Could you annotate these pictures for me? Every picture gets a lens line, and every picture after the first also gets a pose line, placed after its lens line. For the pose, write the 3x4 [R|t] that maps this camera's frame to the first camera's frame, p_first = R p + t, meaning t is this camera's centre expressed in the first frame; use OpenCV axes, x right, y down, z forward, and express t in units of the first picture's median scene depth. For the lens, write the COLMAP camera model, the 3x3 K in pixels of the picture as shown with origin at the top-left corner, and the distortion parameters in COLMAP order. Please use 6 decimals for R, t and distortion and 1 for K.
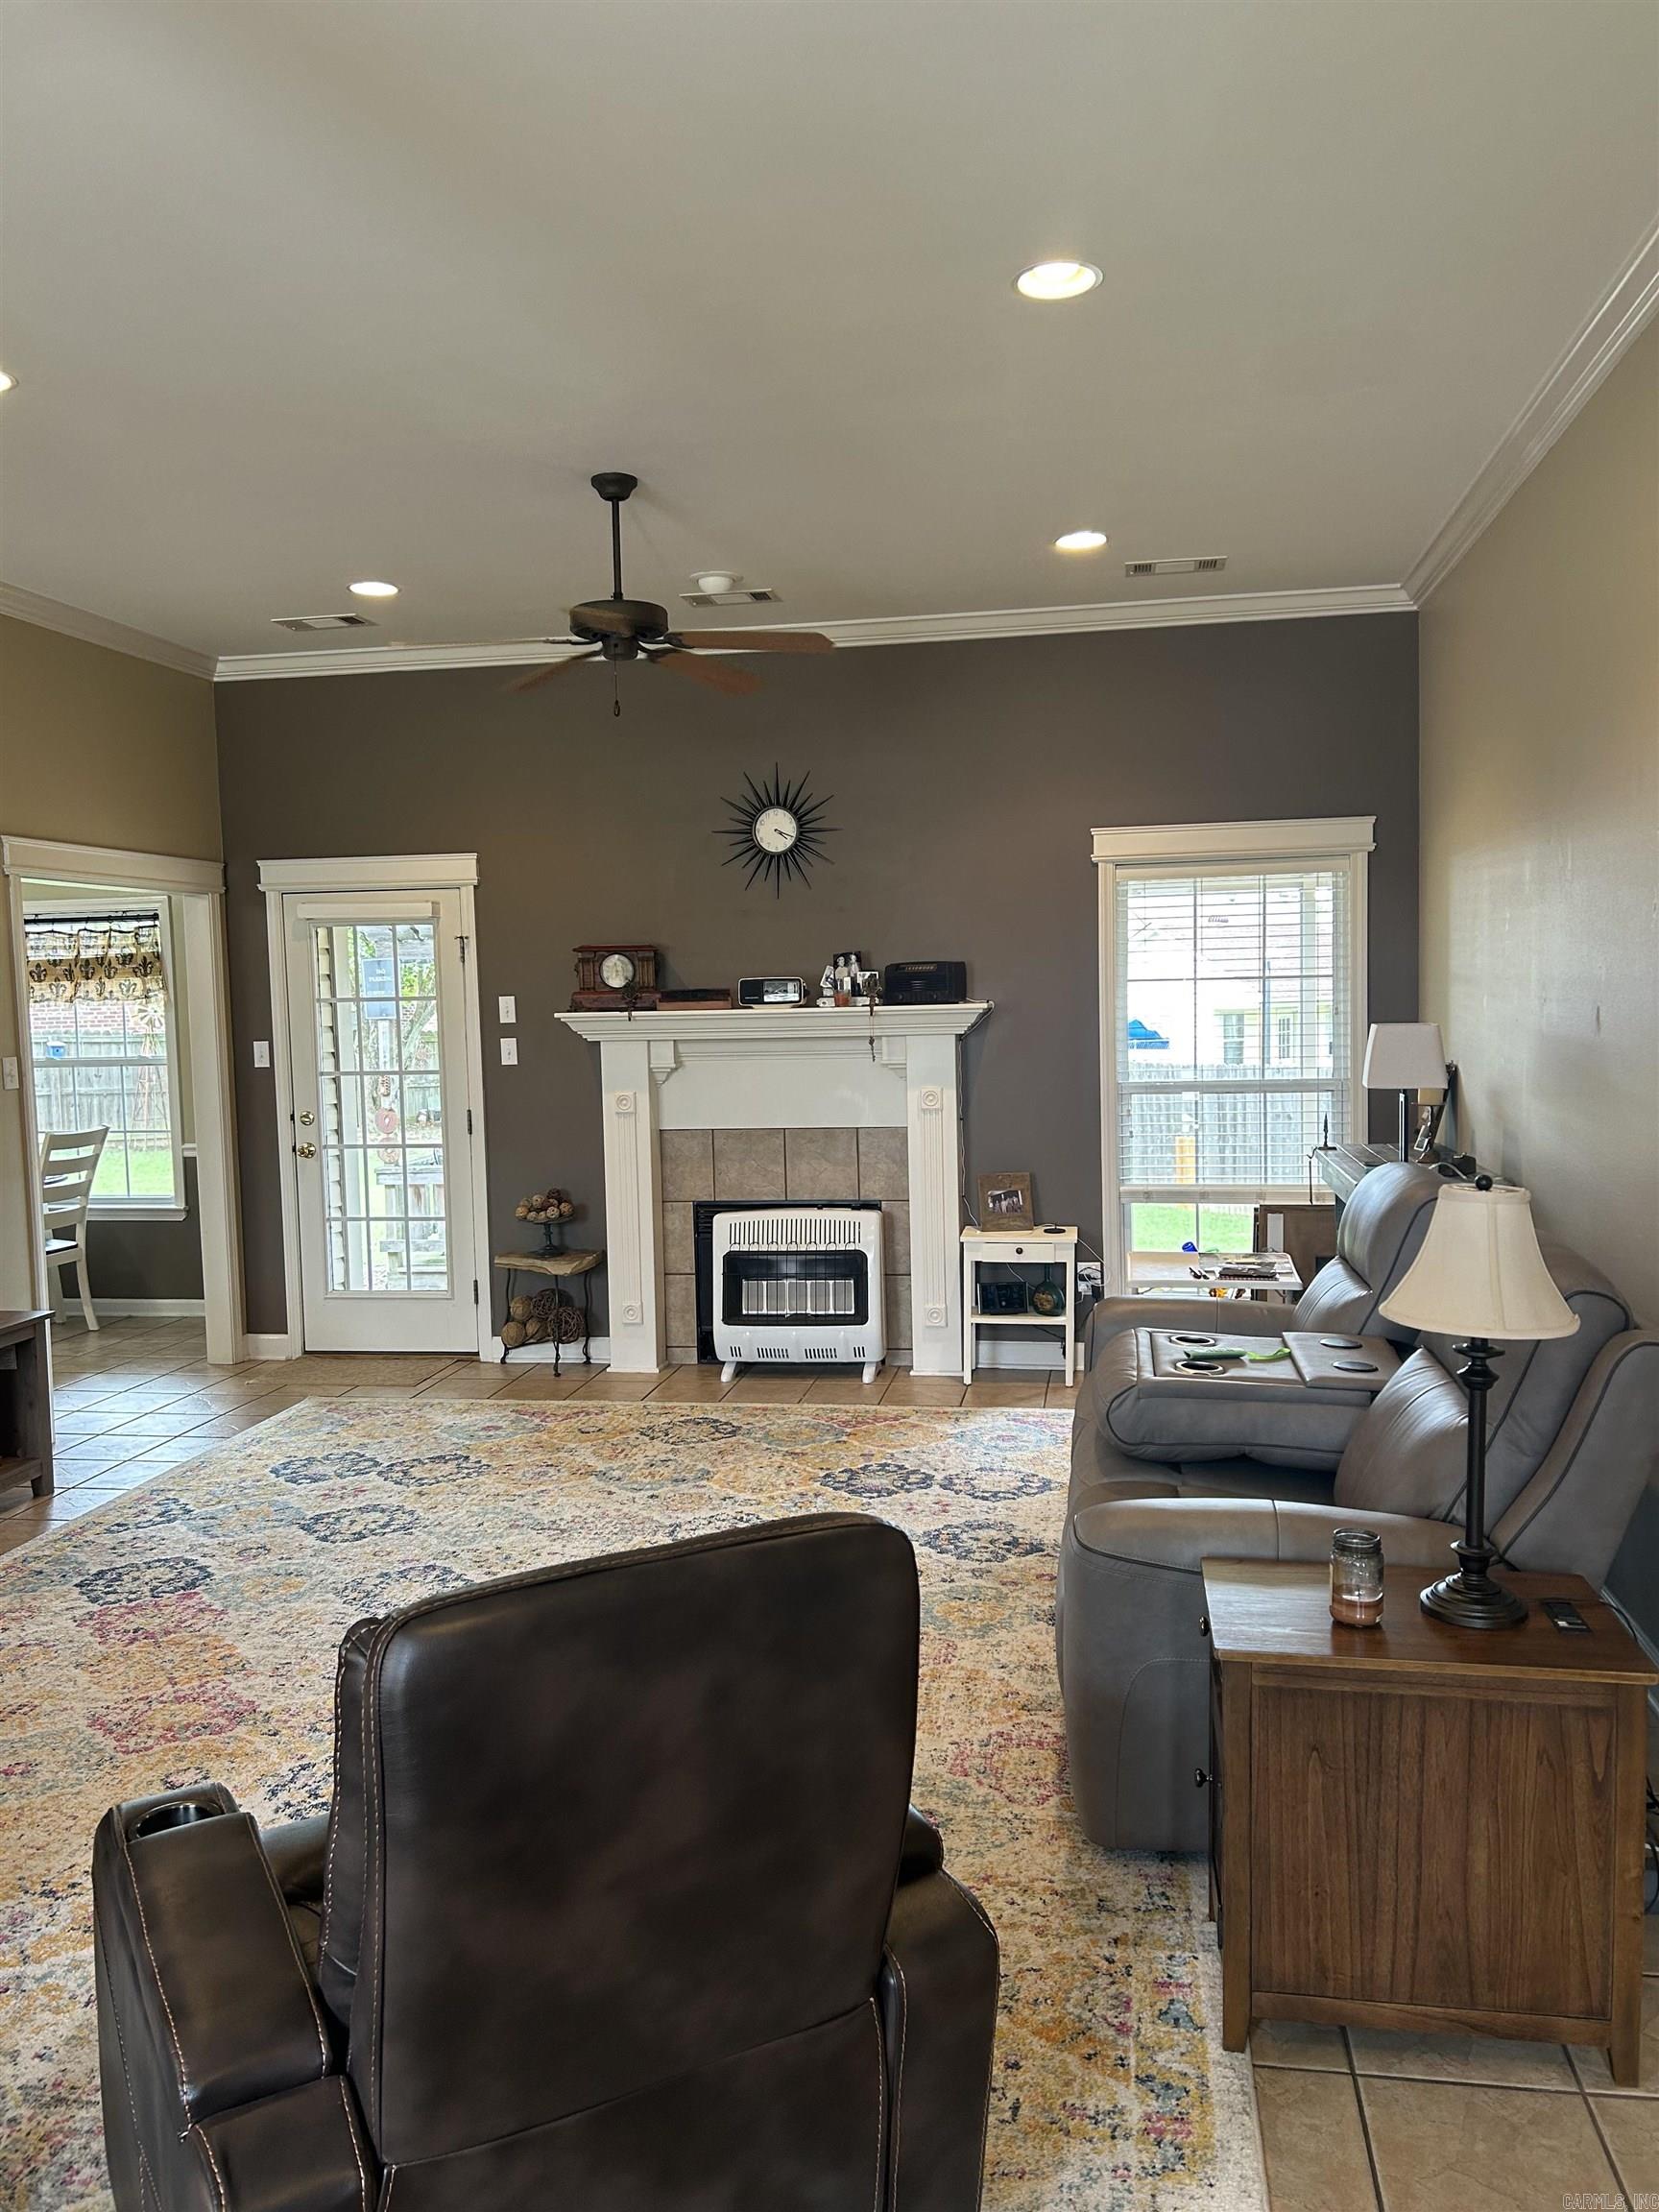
lens RADIAL K [[1661.7, 0, 840.4], [0, 1661.7, 1104.2], [0, 0, 1]] dist [0.051016, -0.053317]
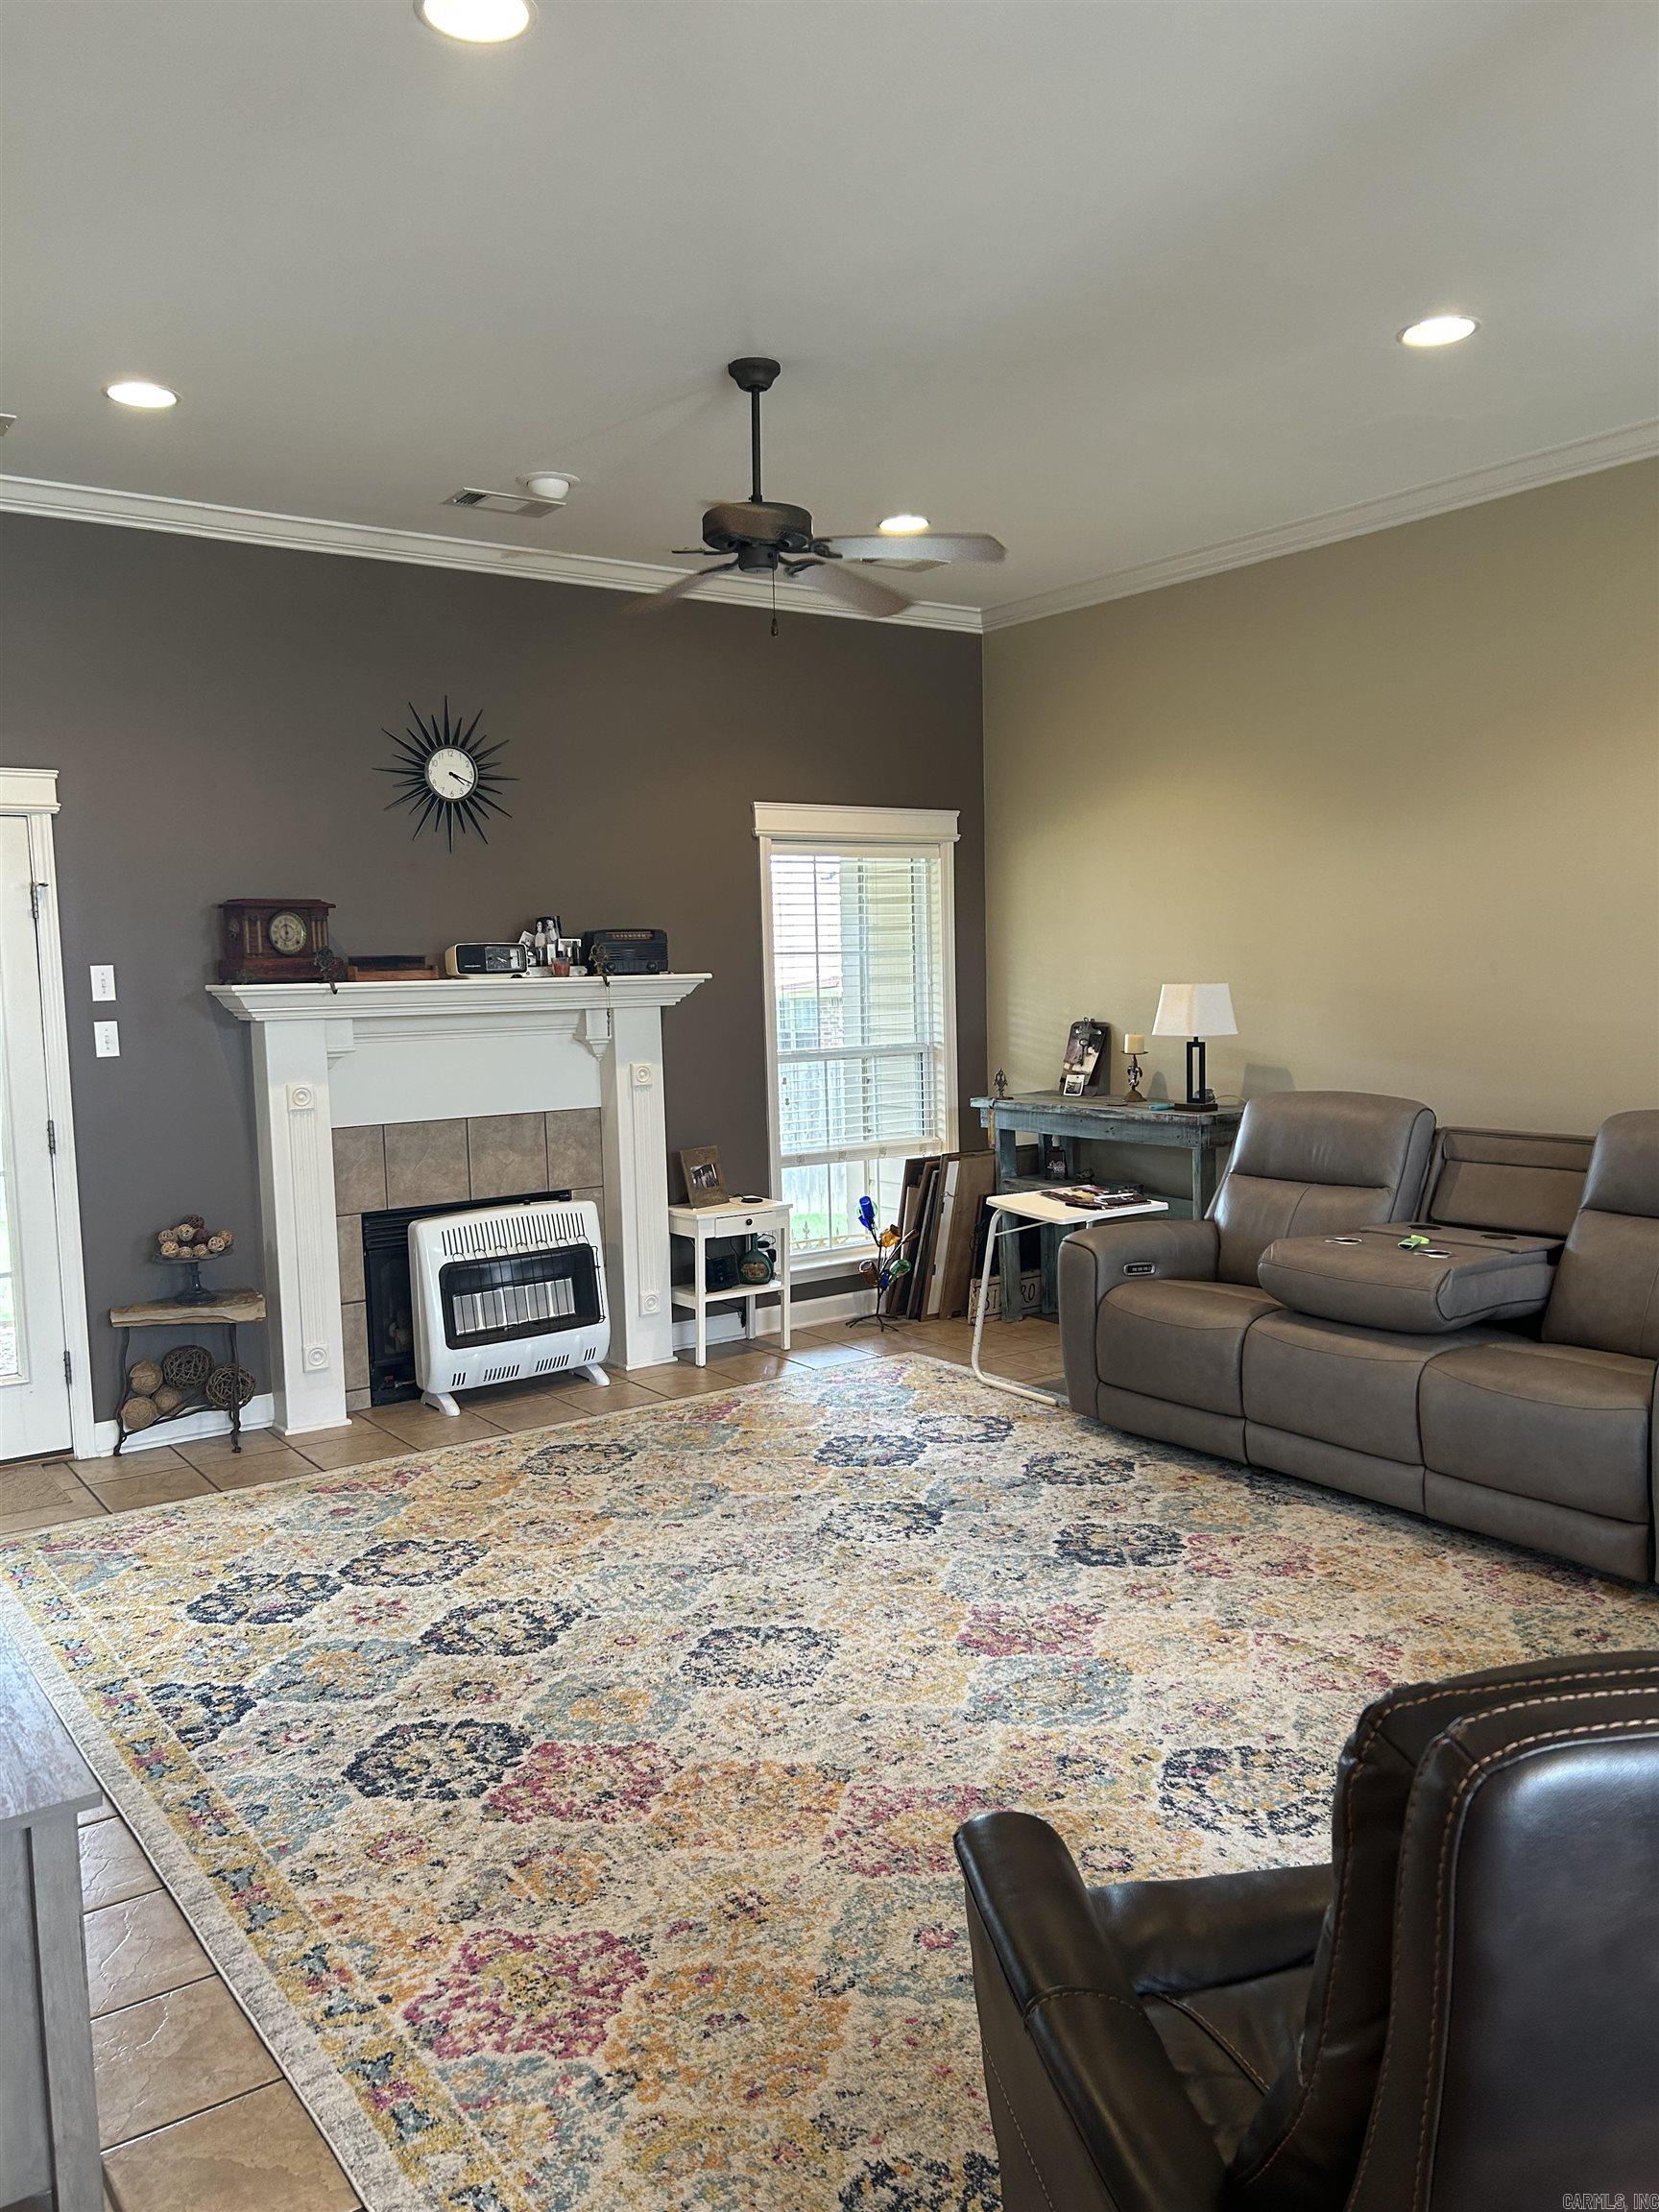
lens RADIAL K [[1661.7, 0, 836.3], [0, 1661.7, 1122.0], [0, 0, 1]] dist [0.051016, -0.053317]
pose [[0.702306, -0.061891, 0.709179, -0.553445], [0.054781, 0.997958, 0.032843, -0.001408], [-0.709764, 0.015784, 0.704263, 0.260637]]
